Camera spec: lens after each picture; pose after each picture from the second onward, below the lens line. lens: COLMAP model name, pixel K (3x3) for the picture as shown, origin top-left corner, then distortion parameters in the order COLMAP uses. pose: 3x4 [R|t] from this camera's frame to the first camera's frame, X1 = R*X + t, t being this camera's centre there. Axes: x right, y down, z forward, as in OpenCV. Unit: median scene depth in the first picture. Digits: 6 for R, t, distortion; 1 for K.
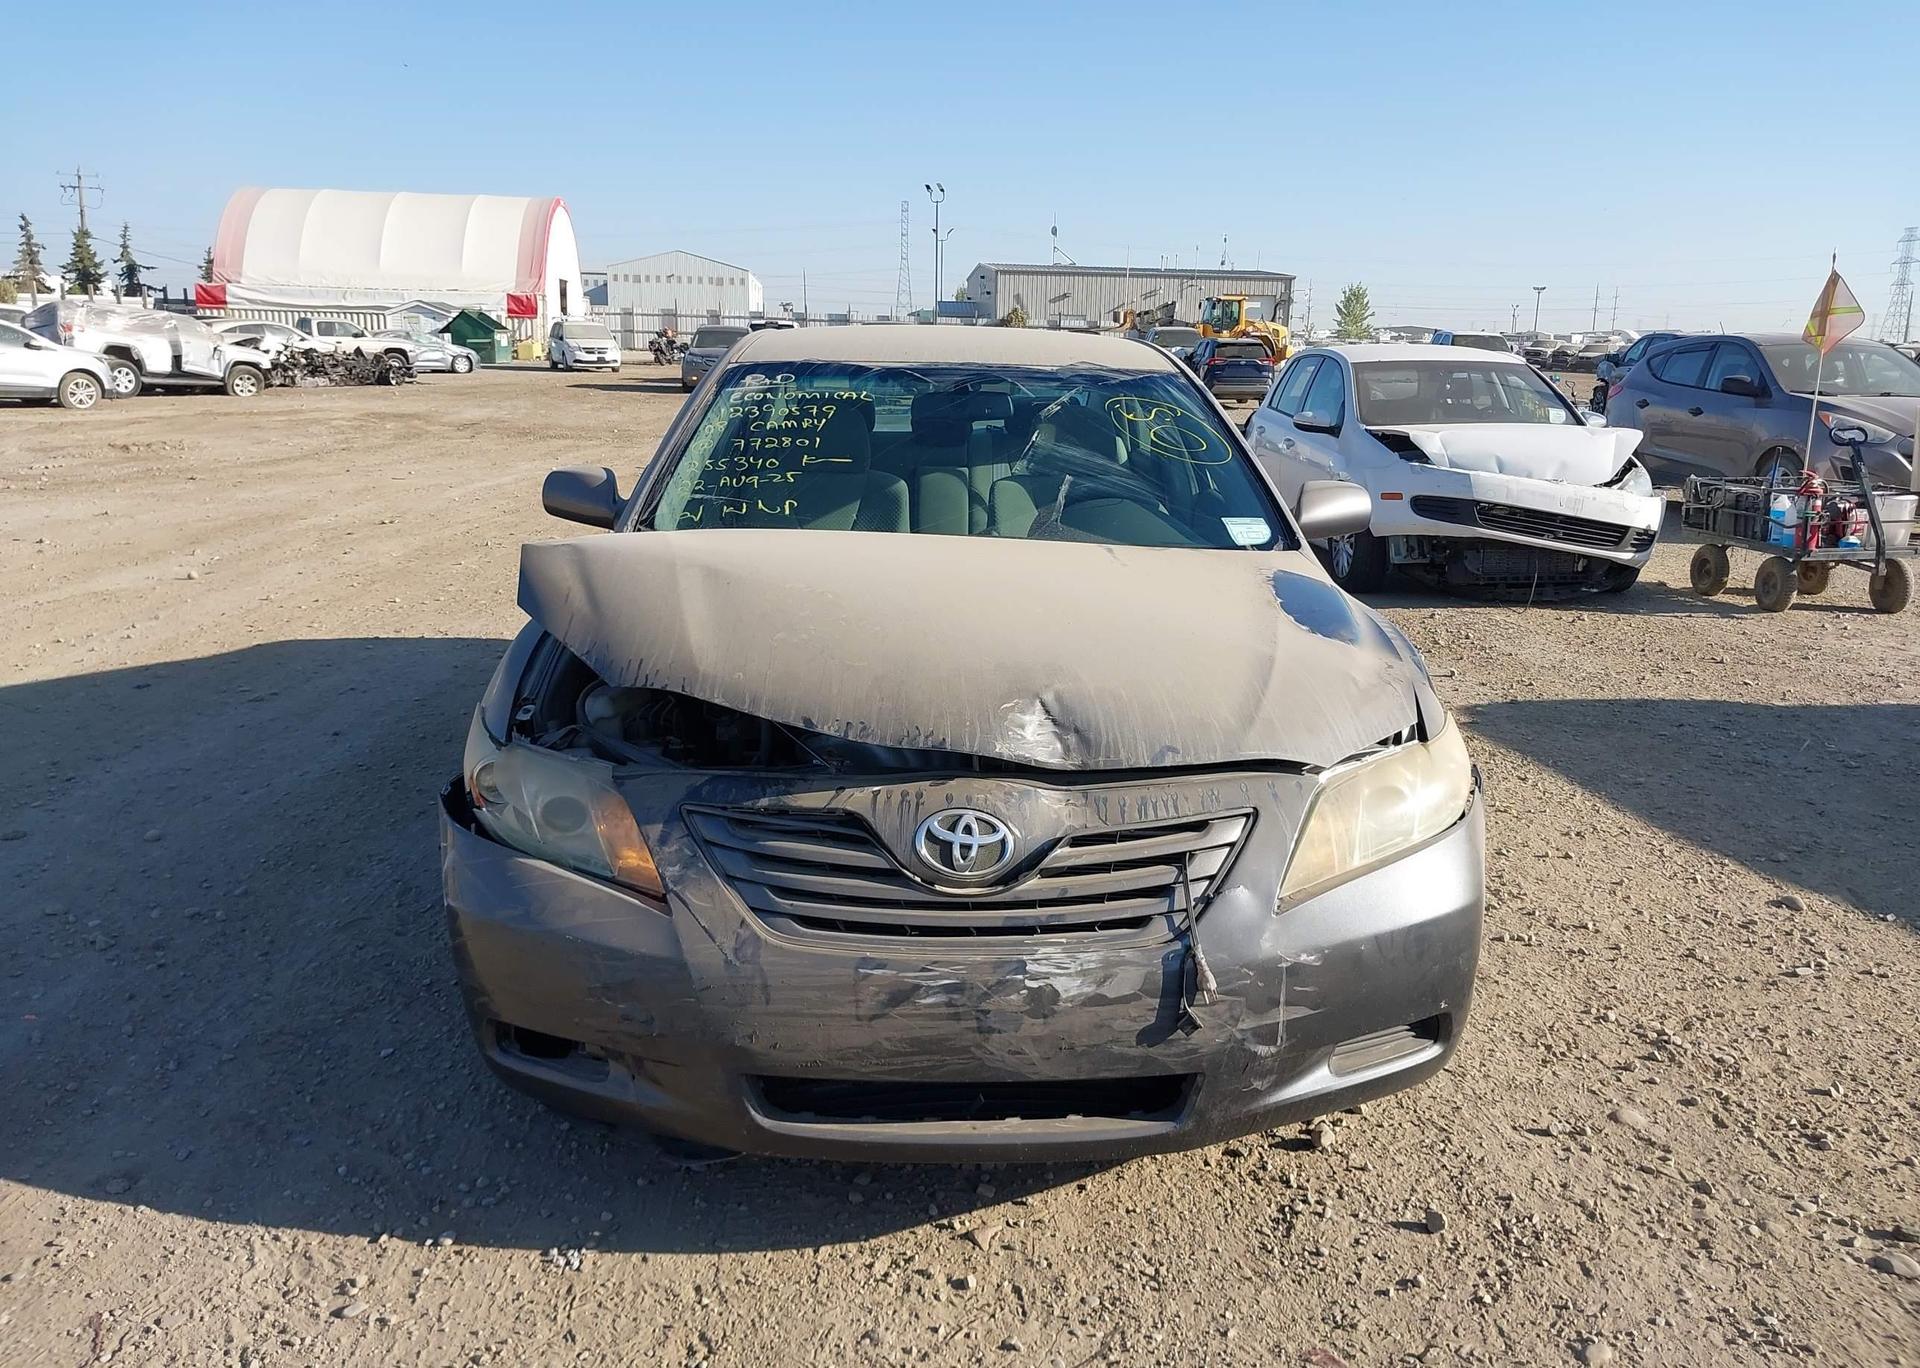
lens RADIAL K [[1572.9, 0, 955.2], [0, 1572.9, 643.0], [0, 0, 1]] dist [0.001383, -0.003883]
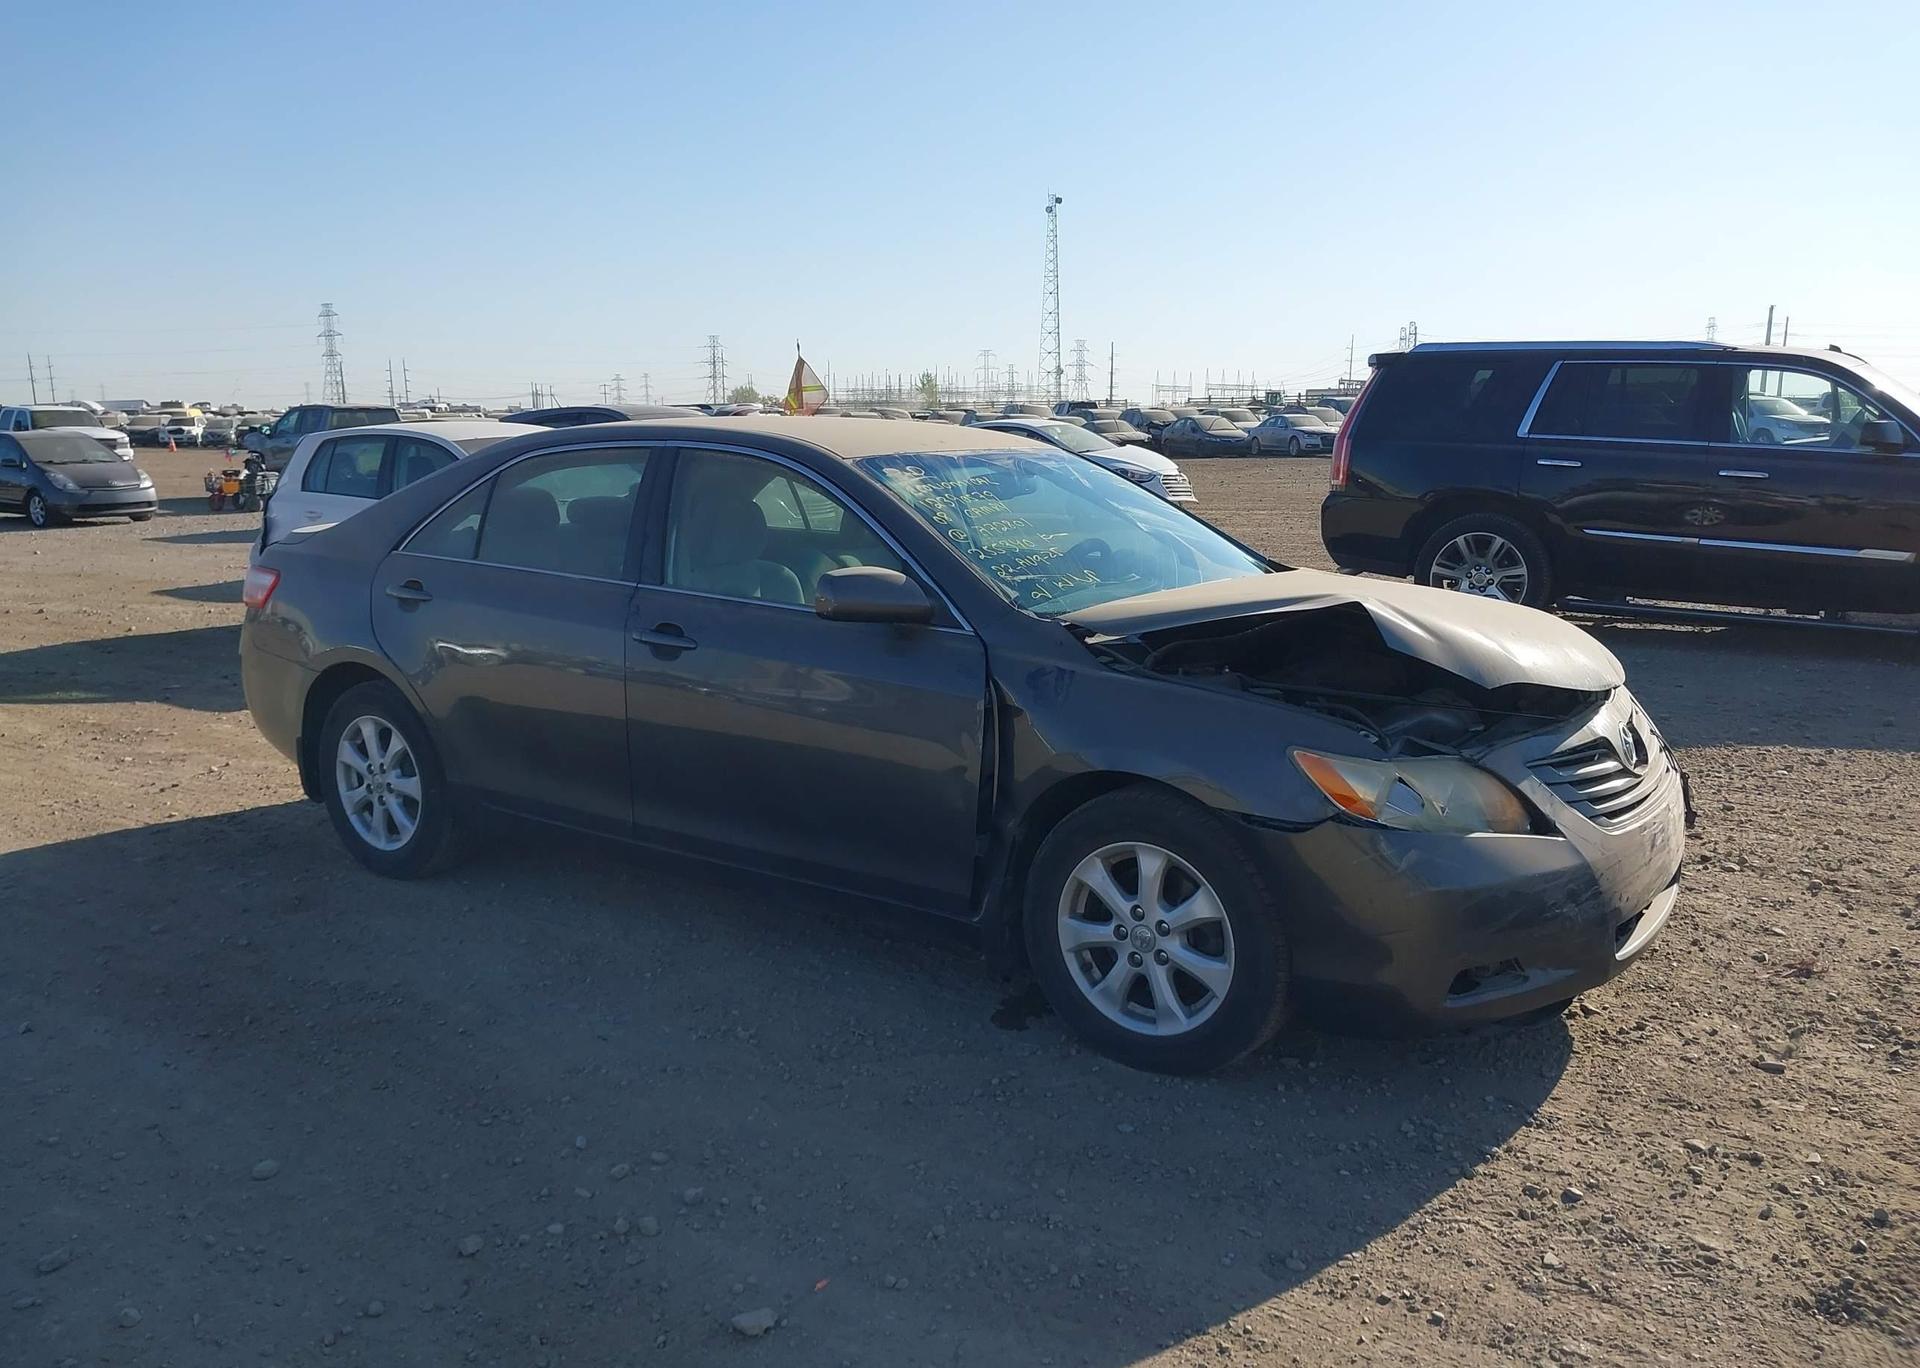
lens RADIAL K [[1544.7, 0, 993.8], [0, 1544.7, 691.8], [0, 0, 1]] dist [0.041924, -0.053283]
pose [[0.572615, -0.167270, 0.802579, -1.477390], [0.174184, 0.981436, 0.080272, -0.144759], [-0.801107, 0.093831, 0.591121, 0.552941]]
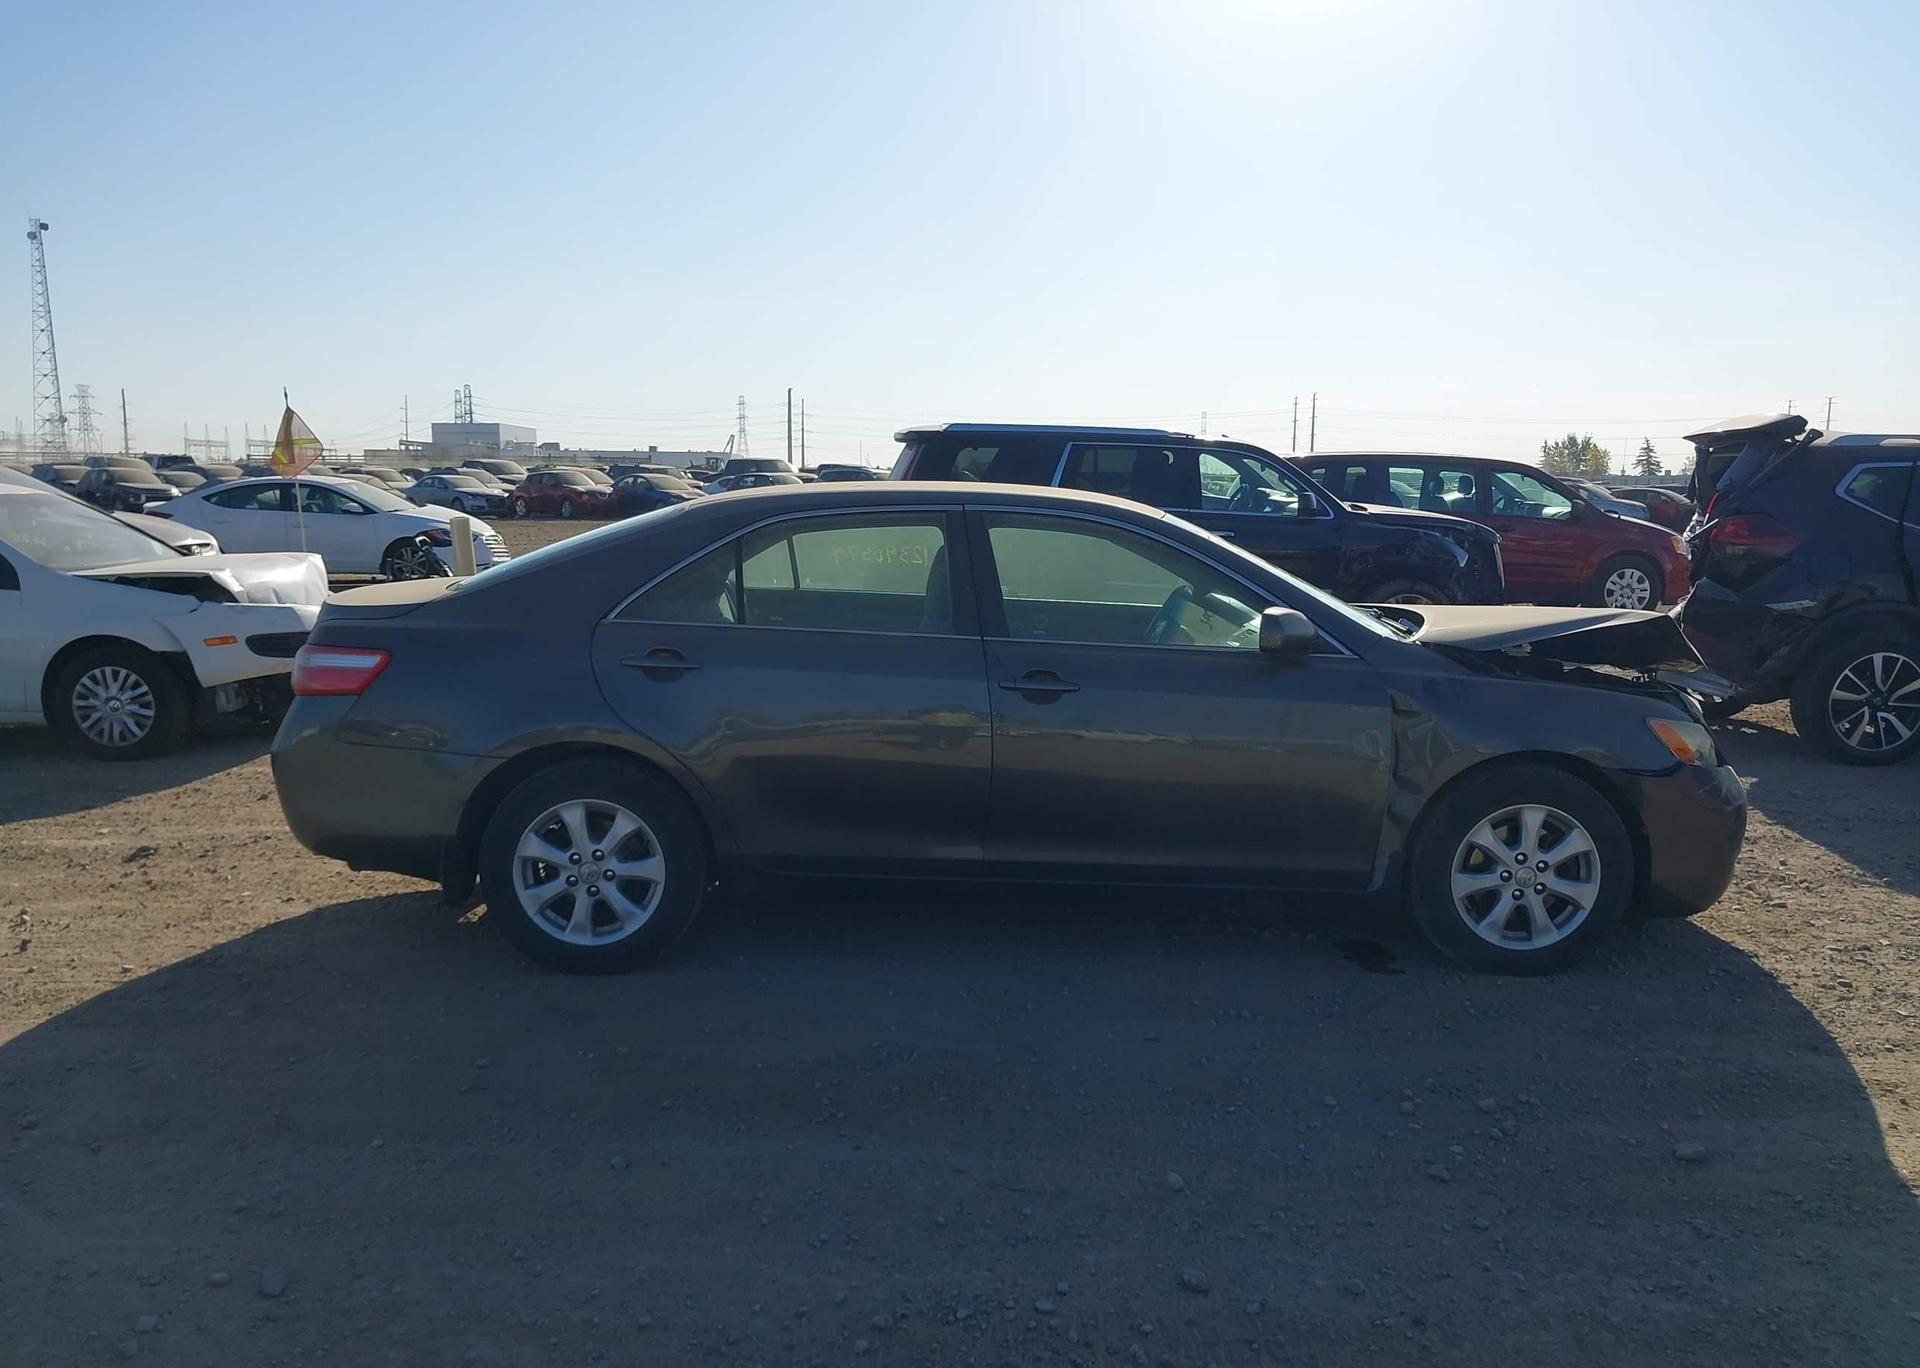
lens RADIAL K [[1567.2, 0, 963.4], [0, 1567.2, 627.0], [0, 0, 1]] dist [-0.005350, -0.006244]
pose [[-0.010337, -0.113195, 0.993519, -2.138799], [0.178496, 0.977405, 0.113216, -0.415029], [-0.983886, 0.178509, 0.010101, 1.859349]]
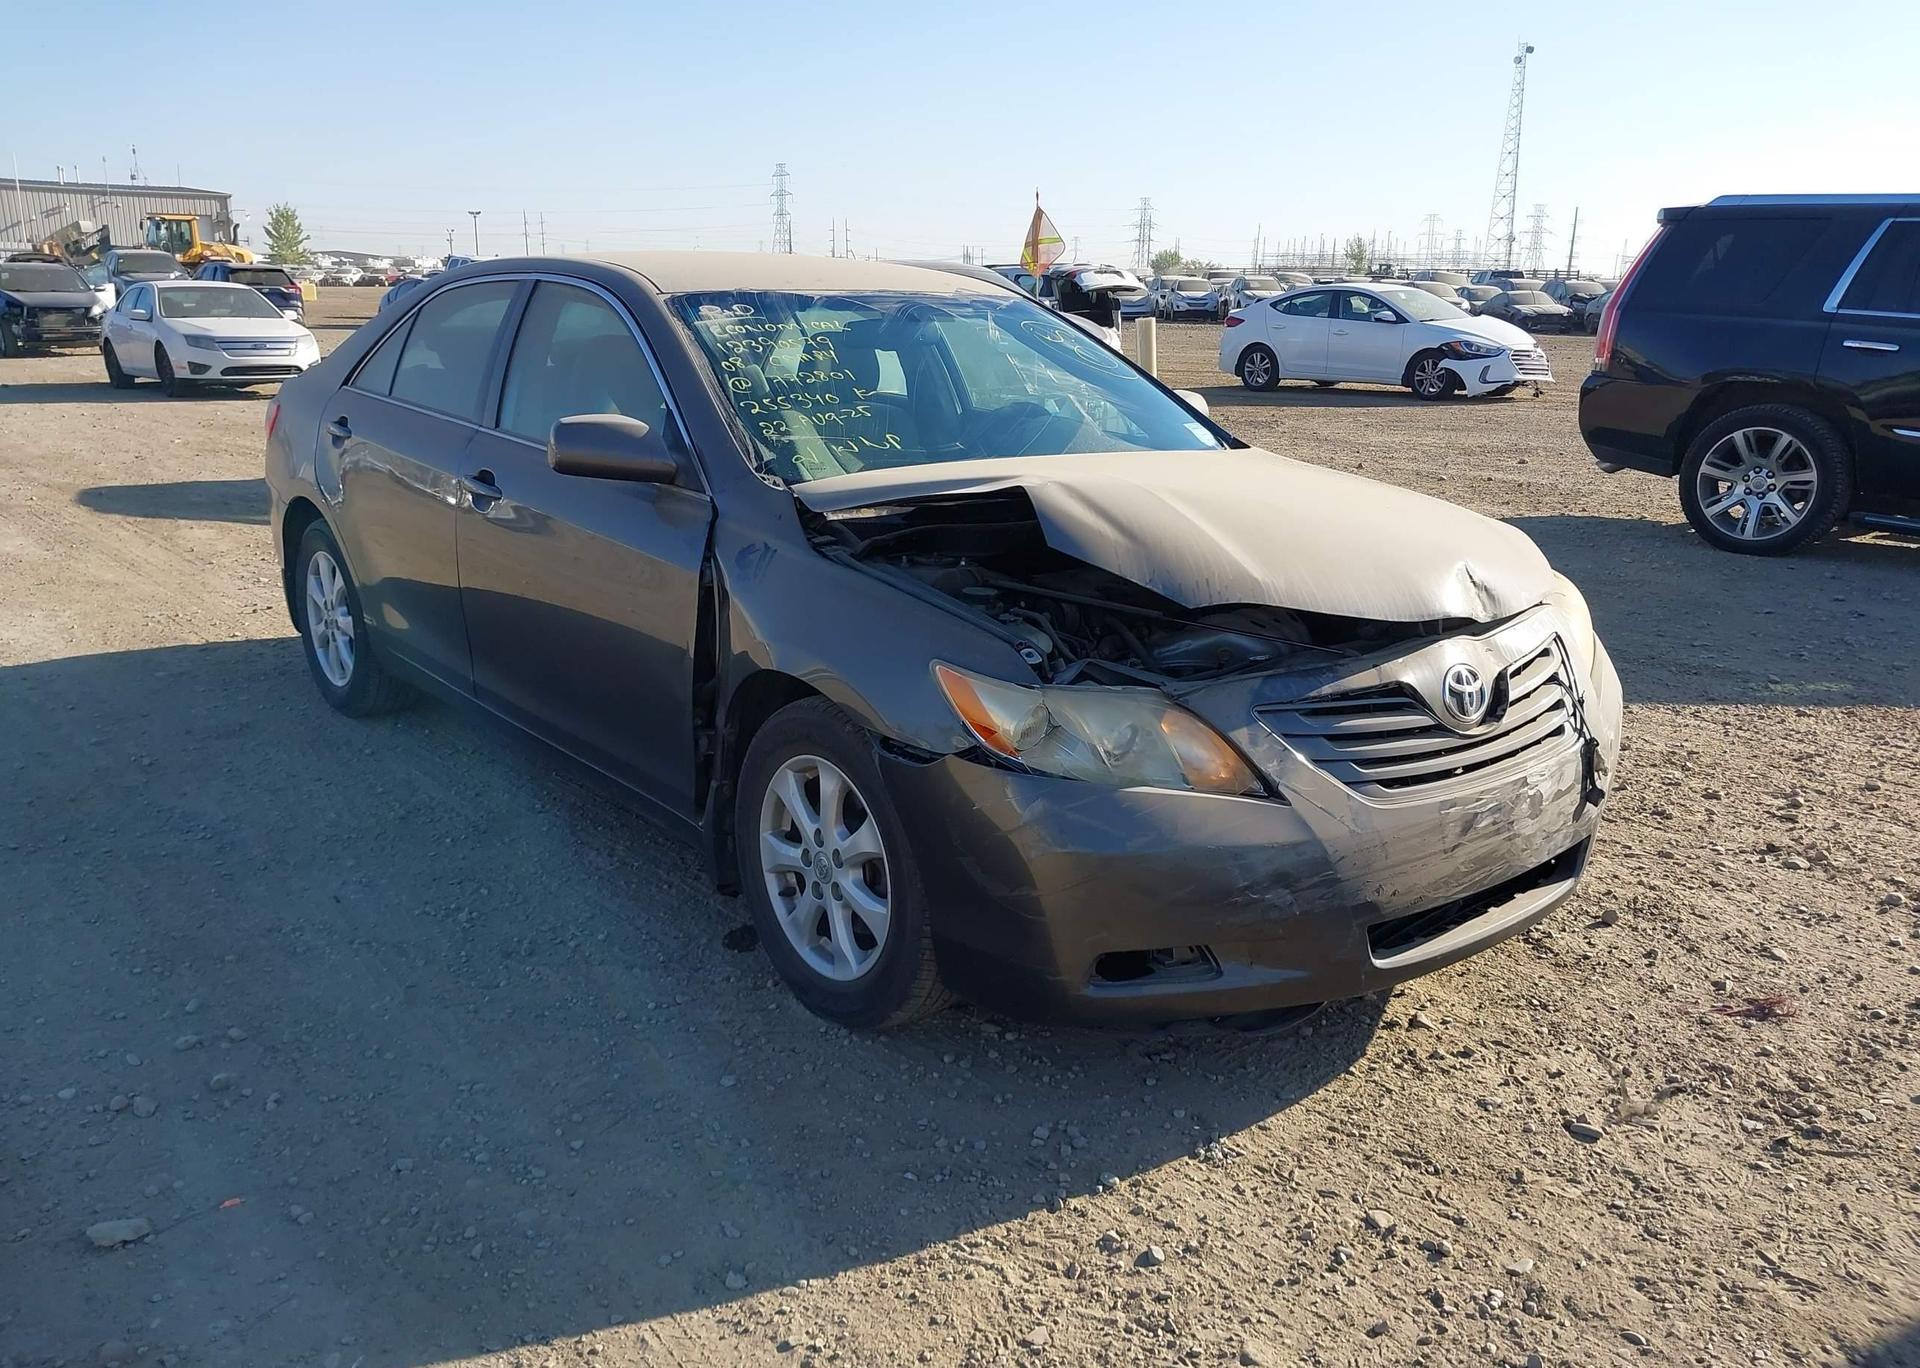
lens RADIAL K [[1548.2, 0, 1001.6], [0, 1548.2, 686.0], [0, 0, 1]] dist [0.000632, -0.001741]
pose [[0.780902, -0.166458, 0.602066, -0.917181], [0.120589, 0.985882, 0.116167, -0.053324], [-0.612903, -0.018113, 0.789951, 0.268838]]
